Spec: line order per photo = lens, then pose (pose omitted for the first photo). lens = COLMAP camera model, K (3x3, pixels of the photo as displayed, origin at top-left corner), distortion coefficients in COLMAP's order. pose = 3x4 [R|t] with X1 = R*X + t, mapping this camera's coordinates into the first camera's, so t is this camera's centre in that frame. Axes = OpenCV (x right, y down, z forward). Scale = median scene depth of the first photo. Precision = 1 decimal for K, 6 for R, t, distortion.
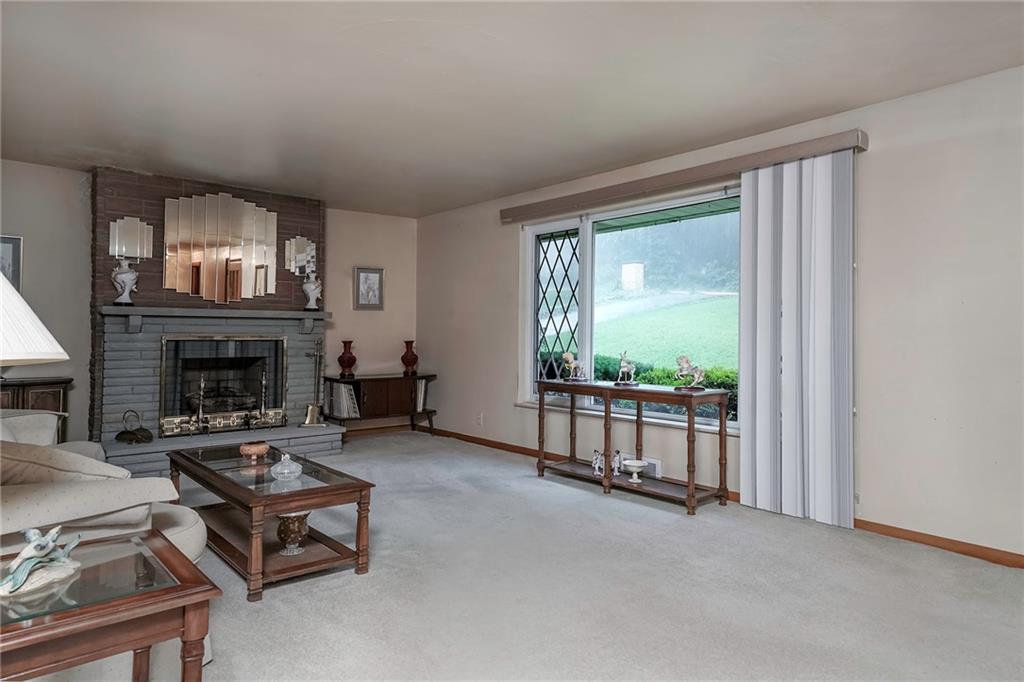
lens RADIAL K [[655.4, 0, 514.3], [0, 655.4, 335.7], [0, 0, 1]] dist [0.005683, 0.000081]
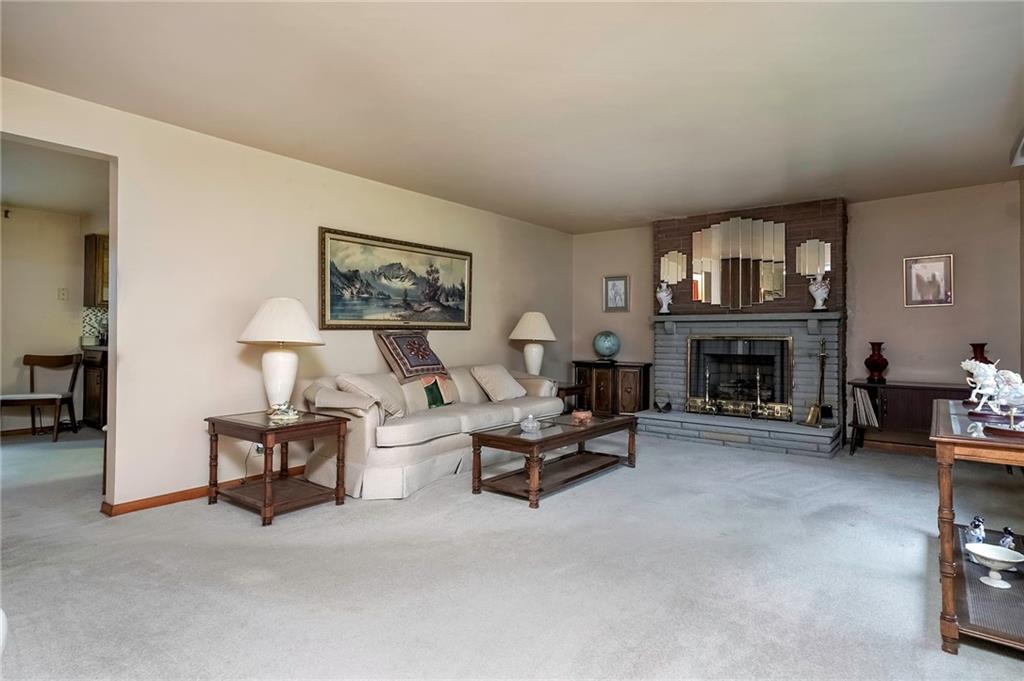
lens RADIAL K [[541.3, 0, 514.3], [0, 541.3, 338.5], [0, 0, 1]] dist [0.001214, -0.000105]
pose [[0.196863, 0.002611, -0.980427, 0.428974], [-0.005084, 0.999986, 0.001643, 0.004274], [0.980418, 0.004661, 0.196874, 0.392137]]
